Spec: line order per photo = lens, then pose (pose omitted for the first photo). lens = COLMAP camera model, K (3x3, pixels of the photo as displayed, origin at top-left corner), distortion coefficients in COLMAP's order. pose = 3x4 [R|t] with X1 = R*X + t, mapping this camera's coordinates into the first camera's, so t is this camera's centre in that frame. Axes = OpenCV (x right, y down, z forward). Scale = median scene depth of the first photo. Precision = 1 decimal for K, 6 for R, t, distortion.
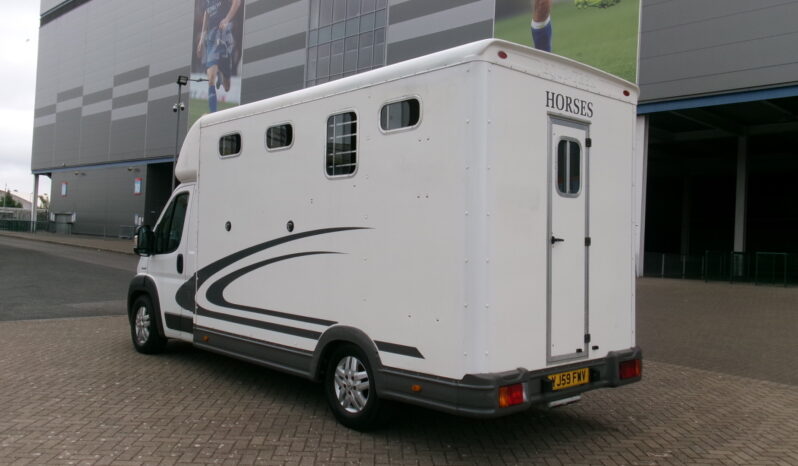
lens RADIAL K [[692.2, 0, 399.0], [0, 692.2, 233.0], [0, 0, 1]] dist [0.073999, -0.007176]
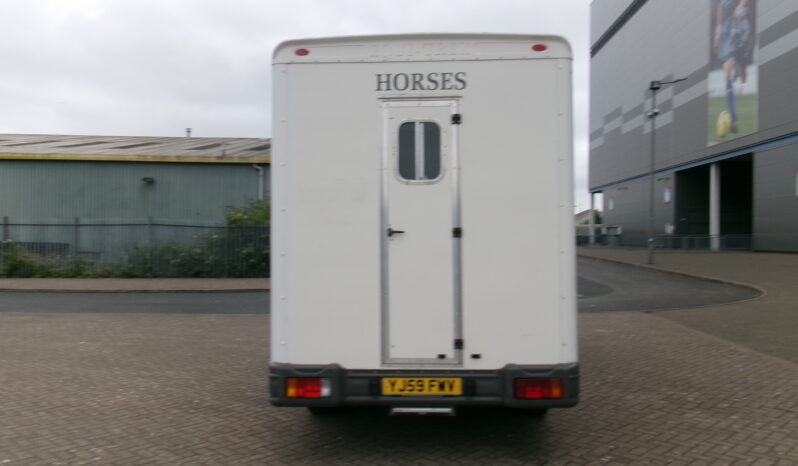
lens RADIAL K [[692.2, 0, 399.0], [0, 692.2, 233.0], [0, 0, 1]] dist [0.073999, -0.007176]
pose [[0.687929, -0.039547, -0.724700, 0.120596], [0.028044, 0.999217, -0.027906, 0.005005], [0.725236, -0.001126, 0.688500, 0.049834]]
